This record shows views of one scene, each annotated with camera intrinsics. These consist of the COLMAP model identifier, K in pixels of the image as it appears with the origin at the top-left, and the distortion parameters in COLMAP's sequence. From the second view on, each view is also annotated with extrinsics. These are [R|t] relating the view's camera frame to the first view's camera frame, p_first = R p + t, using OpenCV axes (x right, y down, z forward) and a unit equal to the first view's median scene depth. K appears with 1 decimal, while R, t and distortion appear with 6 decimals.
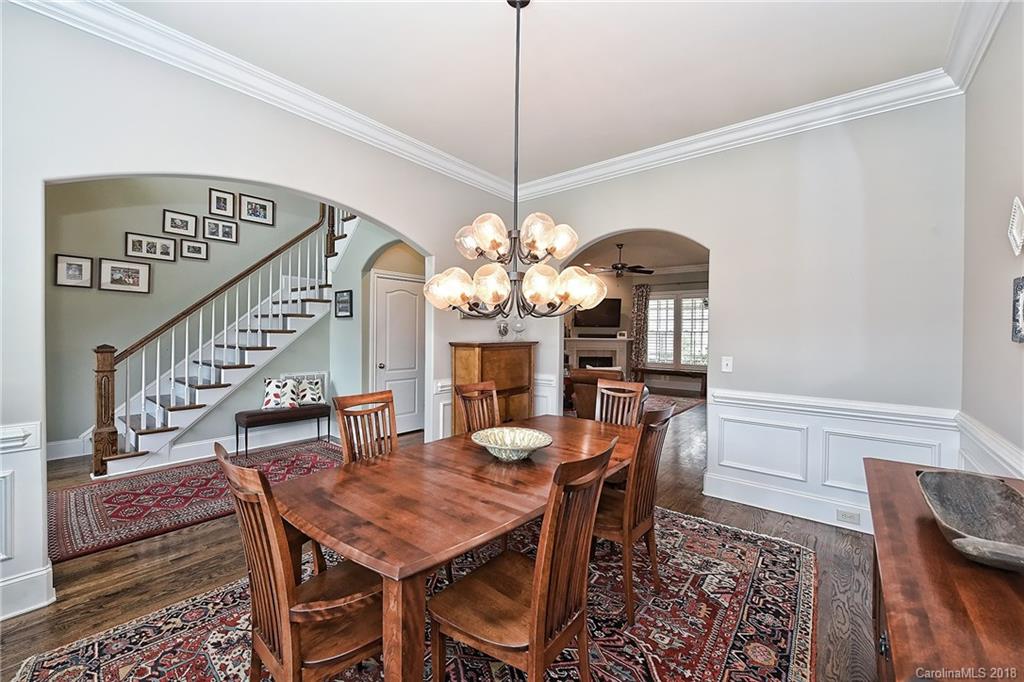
lens RADIAL K [[421.0, 0, 503.9], [0, 421.0, 336.0], [0, 0, 1]] dist [-0.002132, -0.001374]
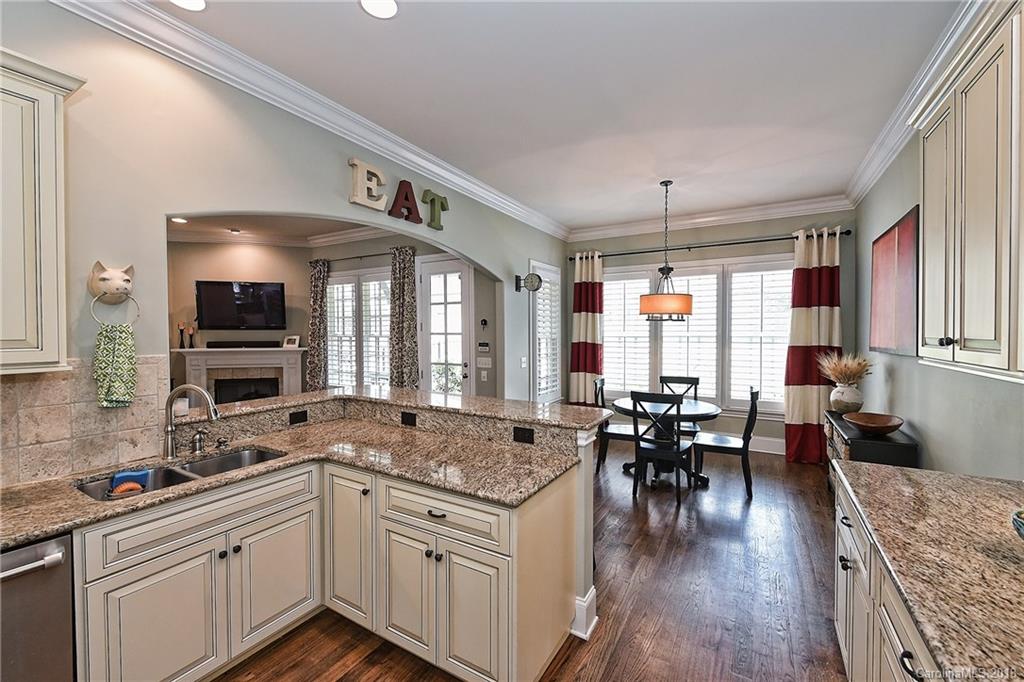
lens RADIAL K [[421.0, 0, 513.2], [0, 421.0, 338.0], [0, 0, 1]] dist [-0.002132, -0.001374]
pose [[0.983967, -0.017113, 0.177525, 0.995473], [0.014094, 0.999734, 0.018250, -0.030251], [-0.177791, -0.015456, 0.983947, 0.678746]]
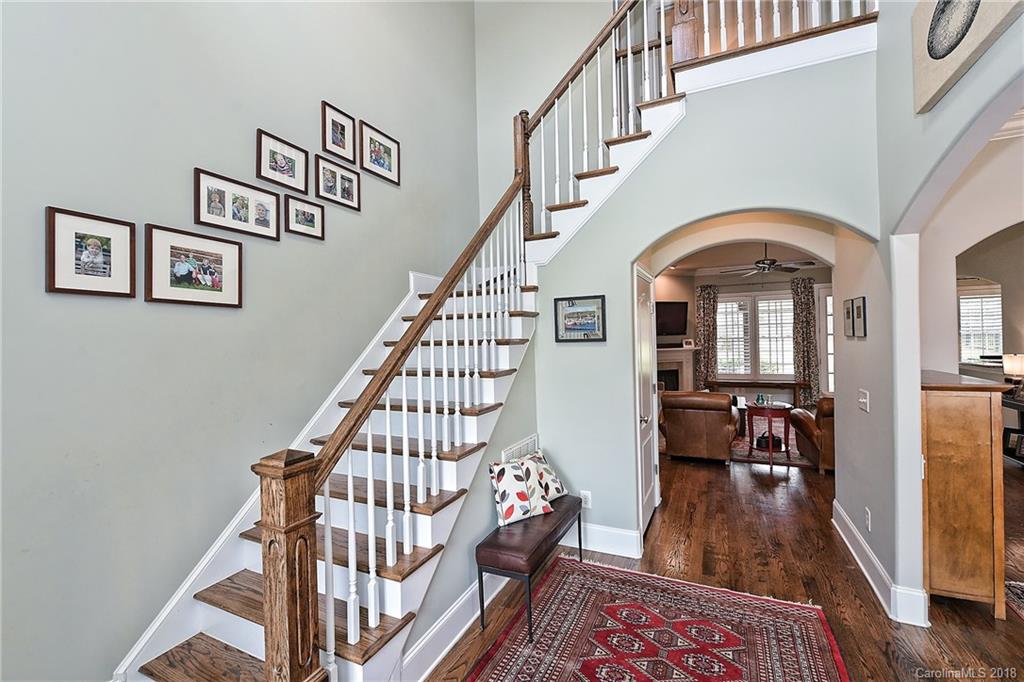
lens RADIAL K [[442.7, 0, 507.0], [0, 442.7, 337.3], [0, 0, 1]] dist [-0.004206, -0.000289]
pose [[0.967429, -0.032962, 0.250989, -0.630840], [0.034723, 0.999394, -0.002589, -0.052280], [-0.250751, 0.011220, 0.967986, 0.422059]]
